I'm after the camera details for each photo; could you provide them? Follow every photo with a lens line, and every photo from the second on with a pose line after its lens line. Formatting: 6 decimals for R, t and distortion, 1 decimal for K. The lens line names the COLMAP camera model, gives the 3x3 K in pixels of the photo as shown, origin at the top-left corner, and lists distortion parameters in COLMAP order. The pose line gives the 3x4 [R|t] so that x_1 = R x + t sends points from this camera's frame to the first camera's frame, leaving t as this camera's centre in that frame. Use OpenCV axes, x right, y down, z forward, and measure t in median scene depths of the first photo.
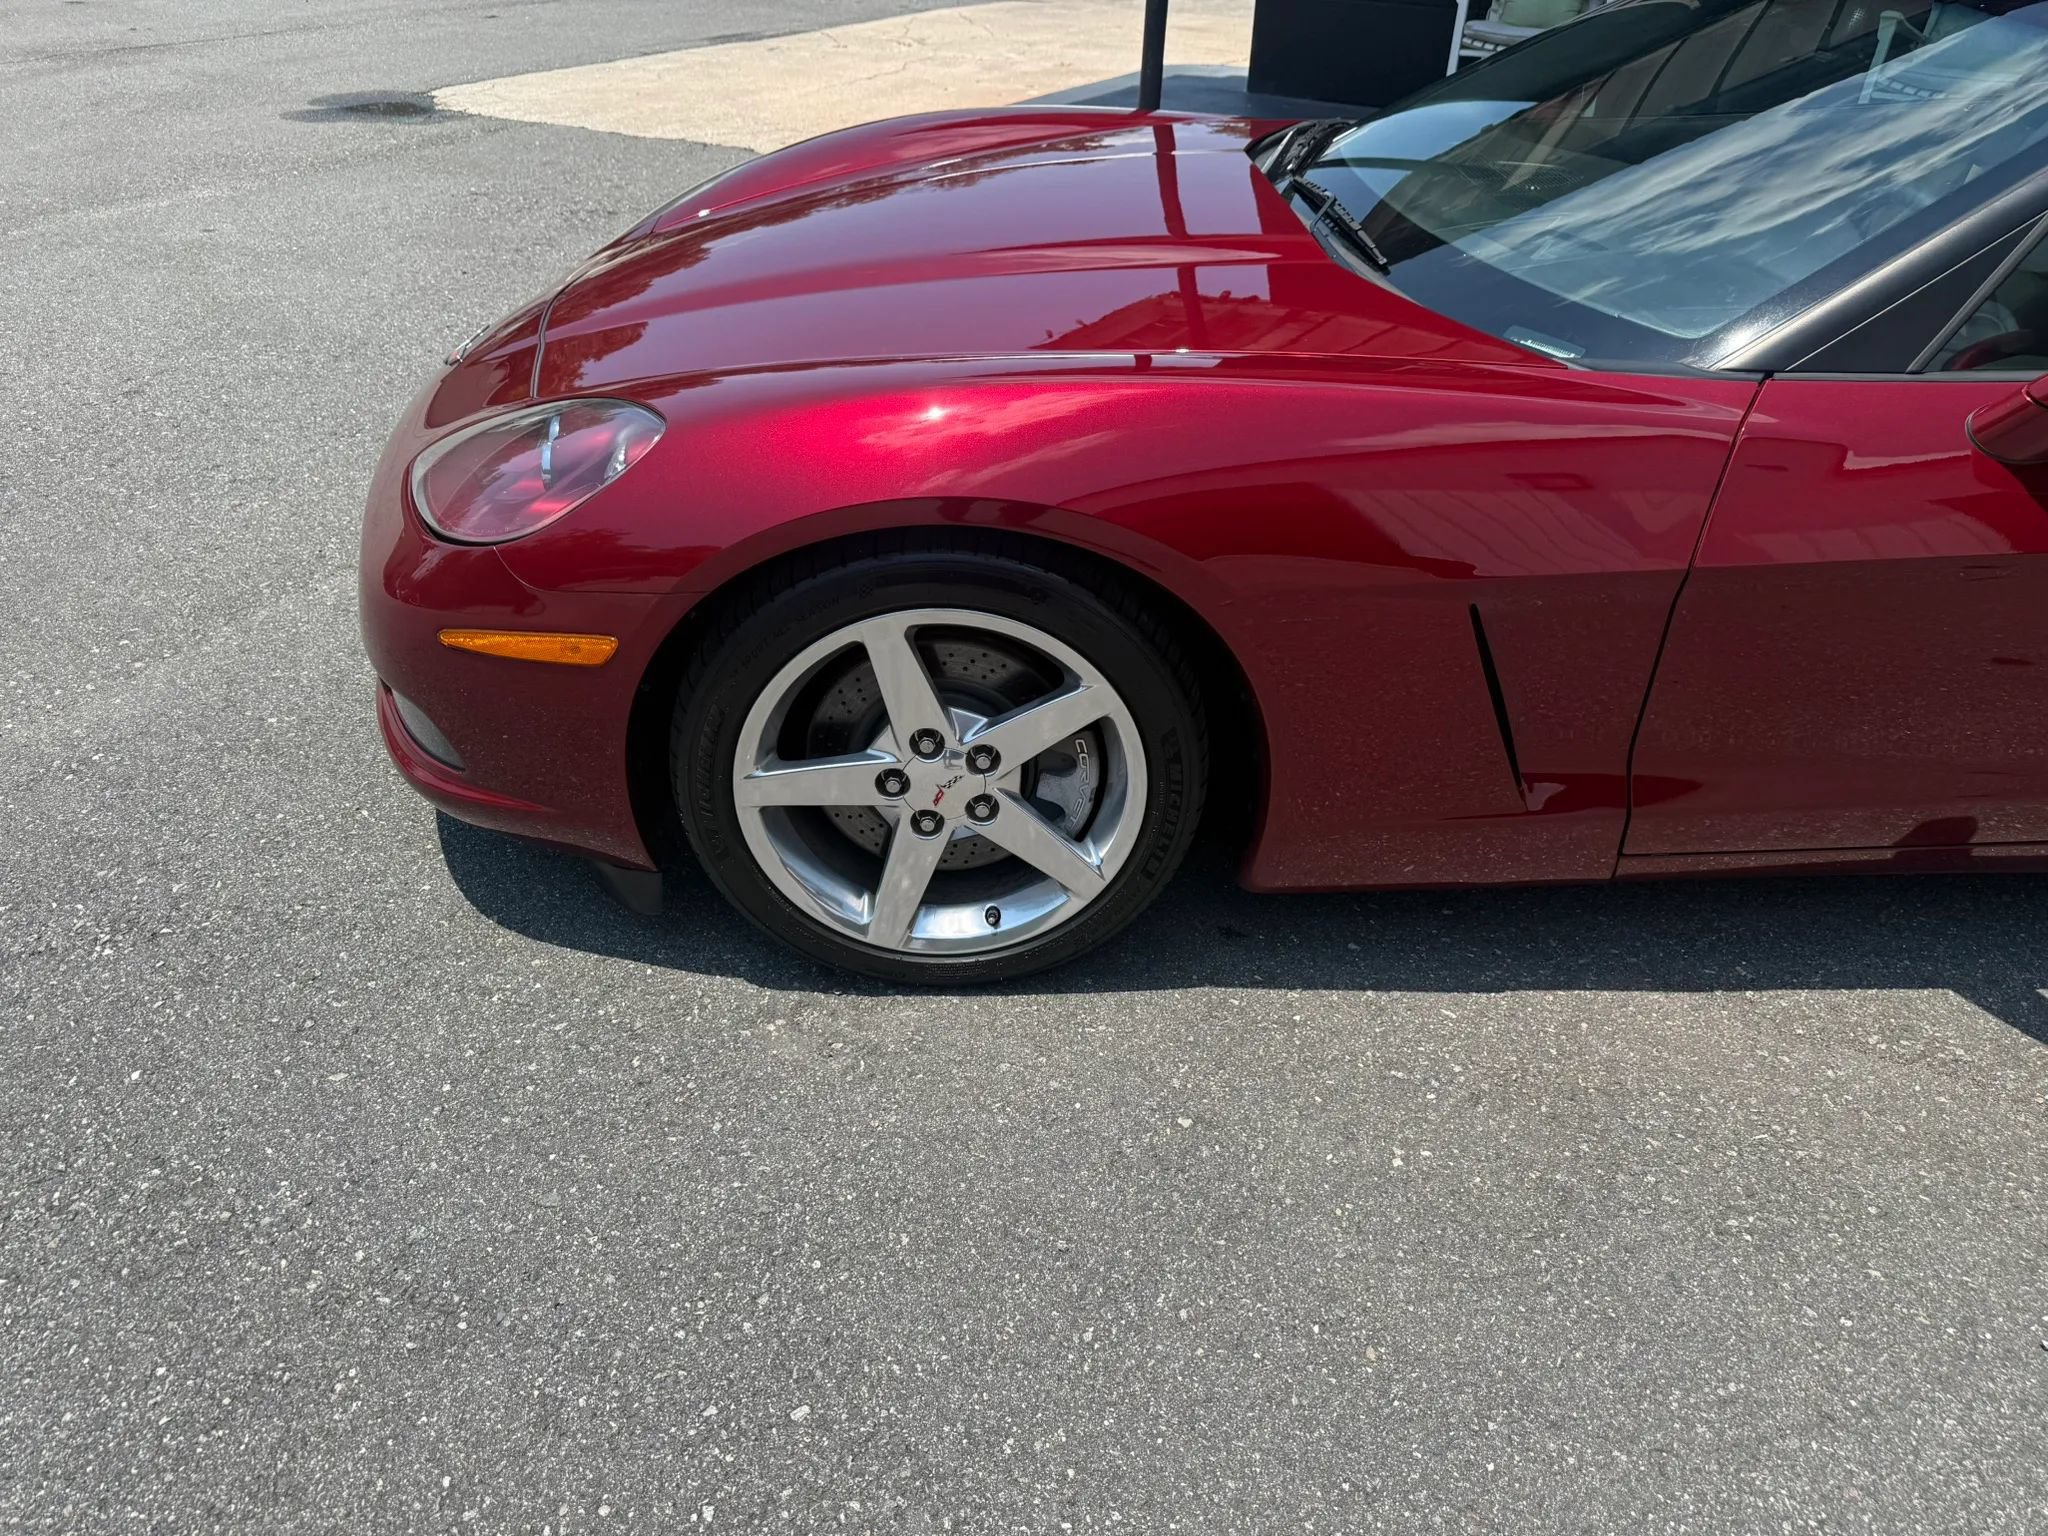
lens RADIAL K [[1448.7, 0, 1012.7], [0, 1448.7, 761.3], [0, 0, 1]] dist [0.016560, -0.026125]
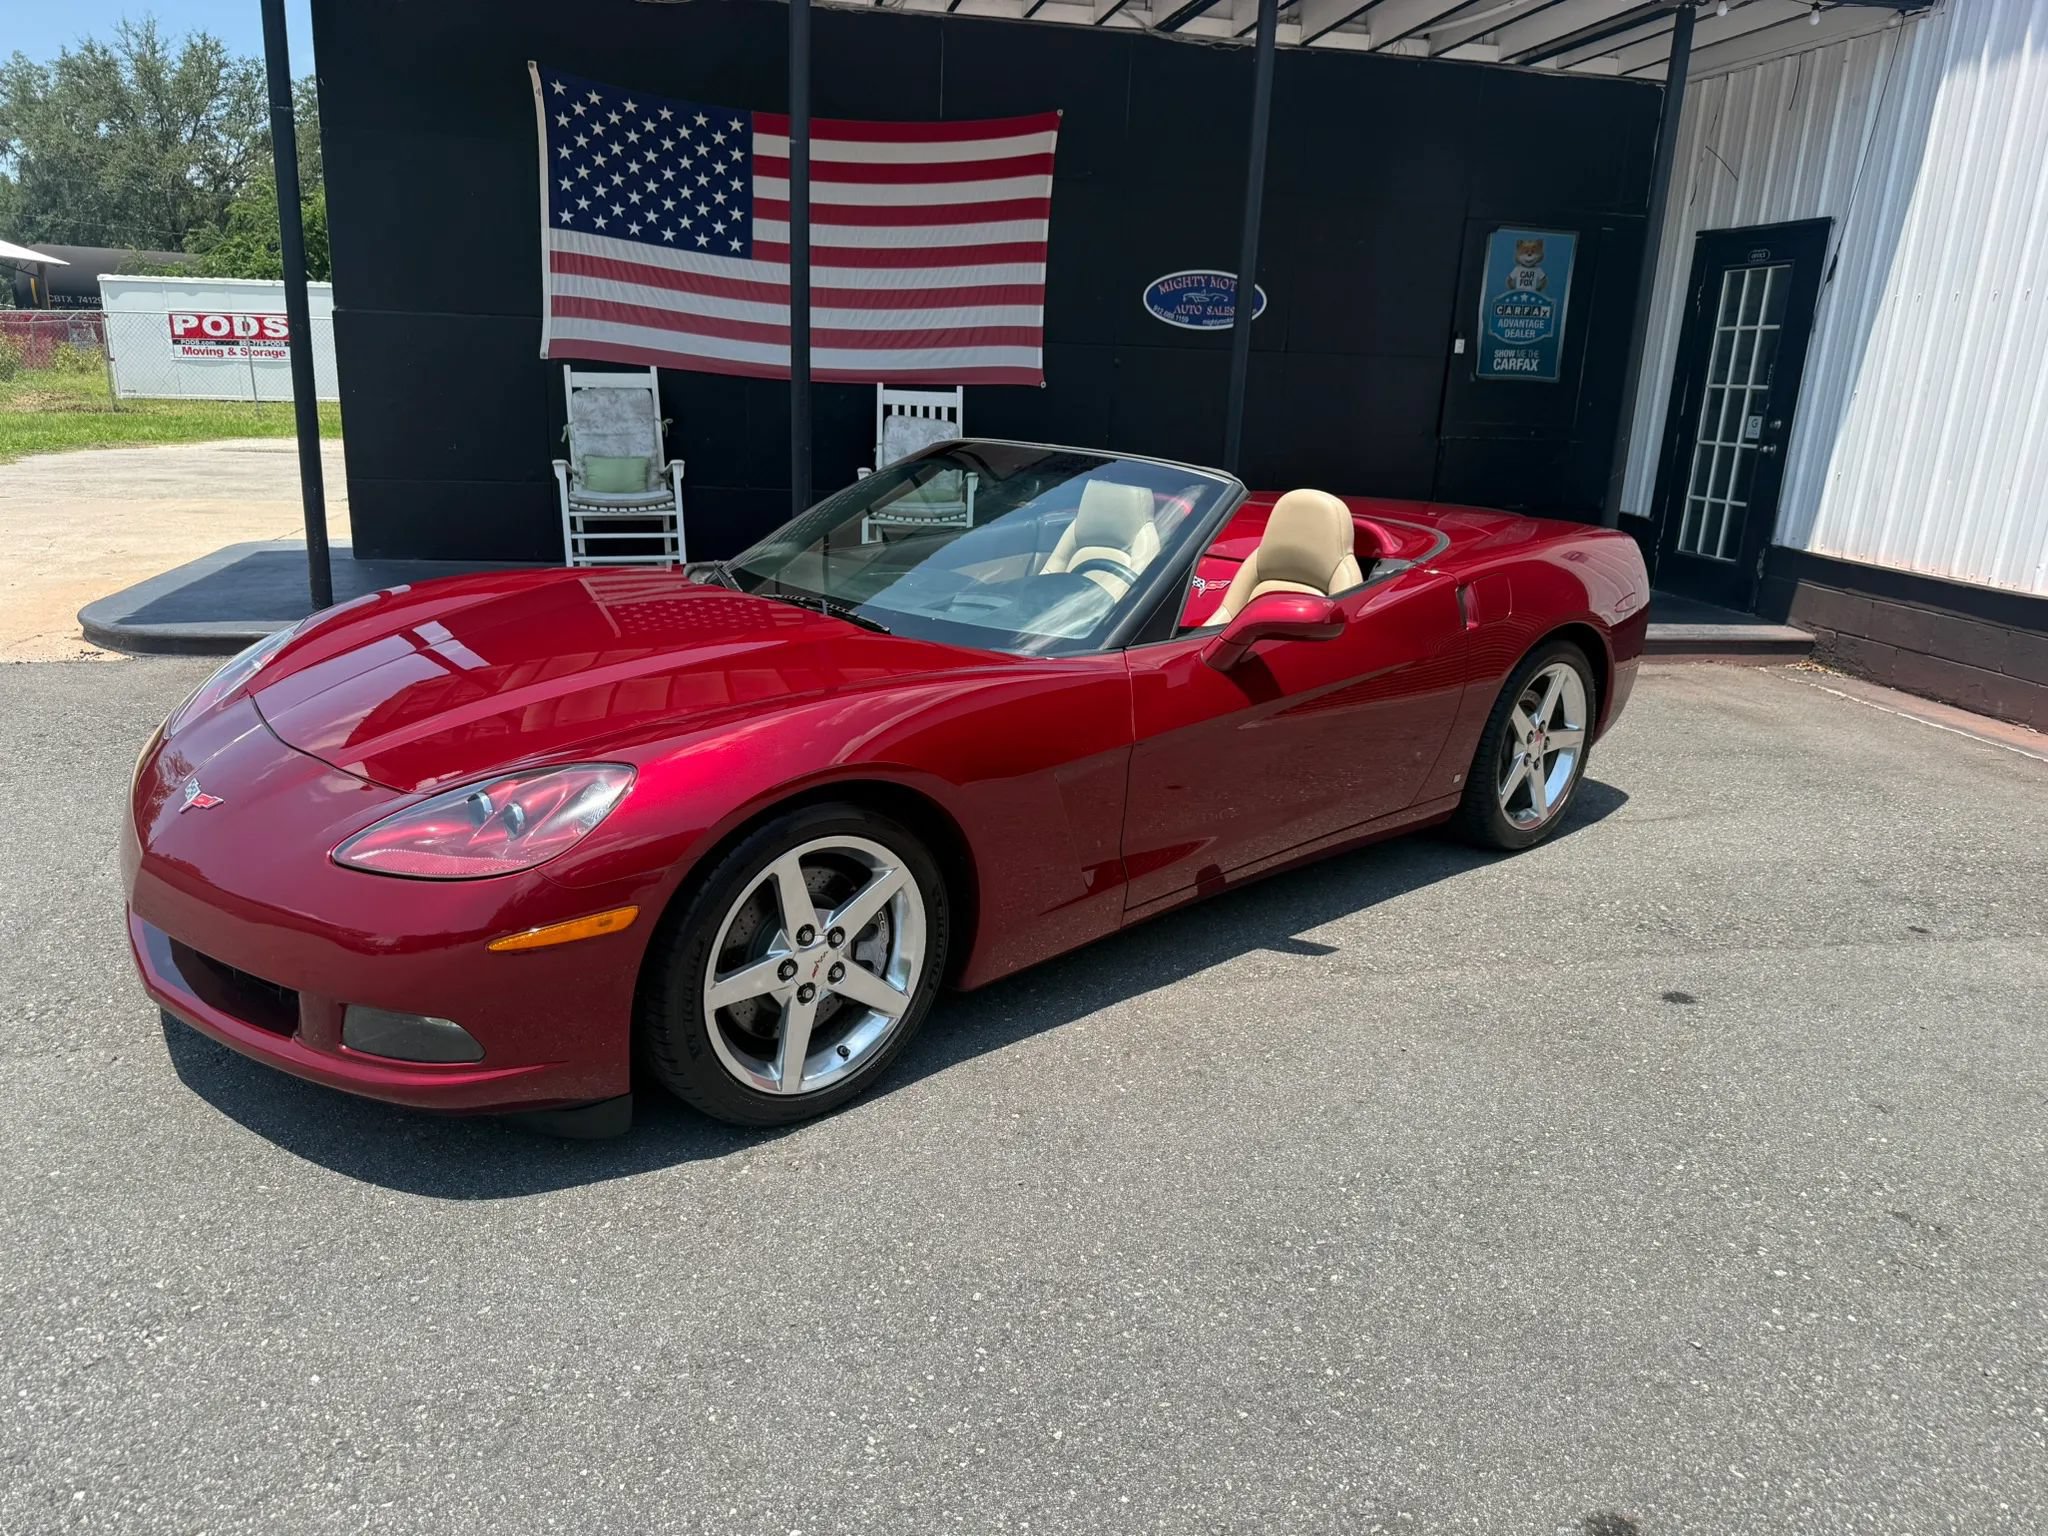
lens RADIAL K [[1448.7, 0, 1020.4], [0, 1448.7, 777.6], [0, 0, 1]] dist [0.016560, -0.026125]
pose [[0.752382, -0.184134, 0.632469, -0.812157], [0.345339, 0.927875, -0.140677, 0.124861], [-0.560948, 0.324259, 0.761704, -0.351844]]
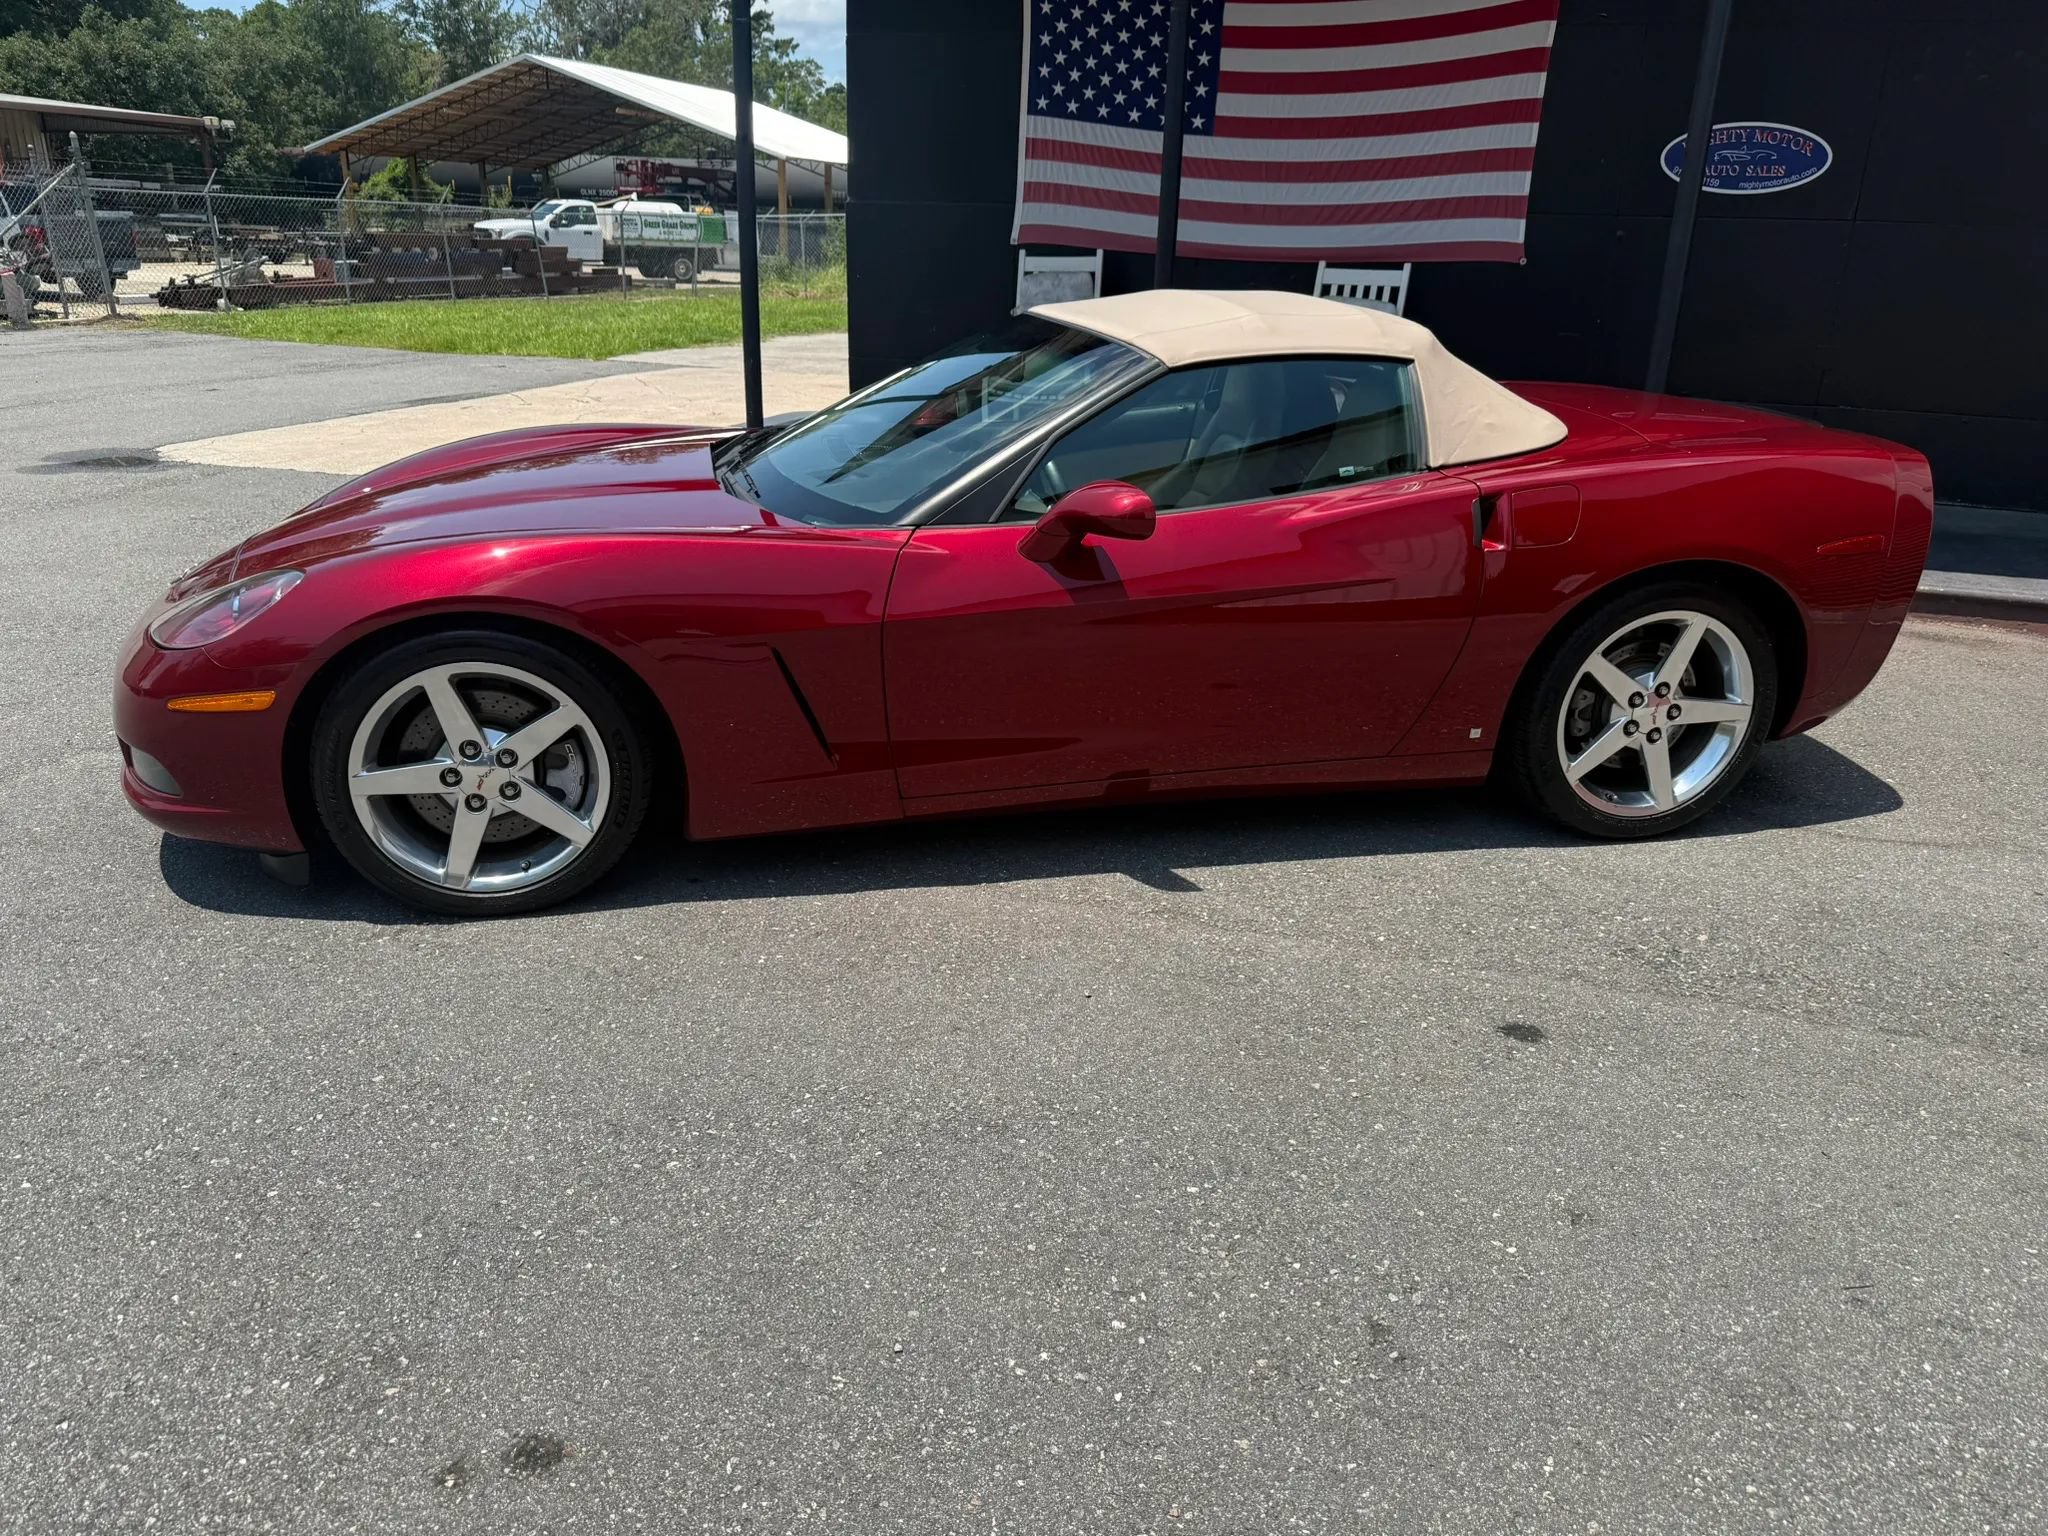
lens RADIAL K [[1448.7, 0, 1009.5], [0, 1448.7, 755.3], [0, 0, 1]] dist [0.016560, -0.026125]
pose [[0.983667, -0.071712, 0.165094, 0.278203], [0.106019, 0.972053, -0.209456, 0.410404], [-0.145459, 0.223539, 0.963780, -0.732055]]
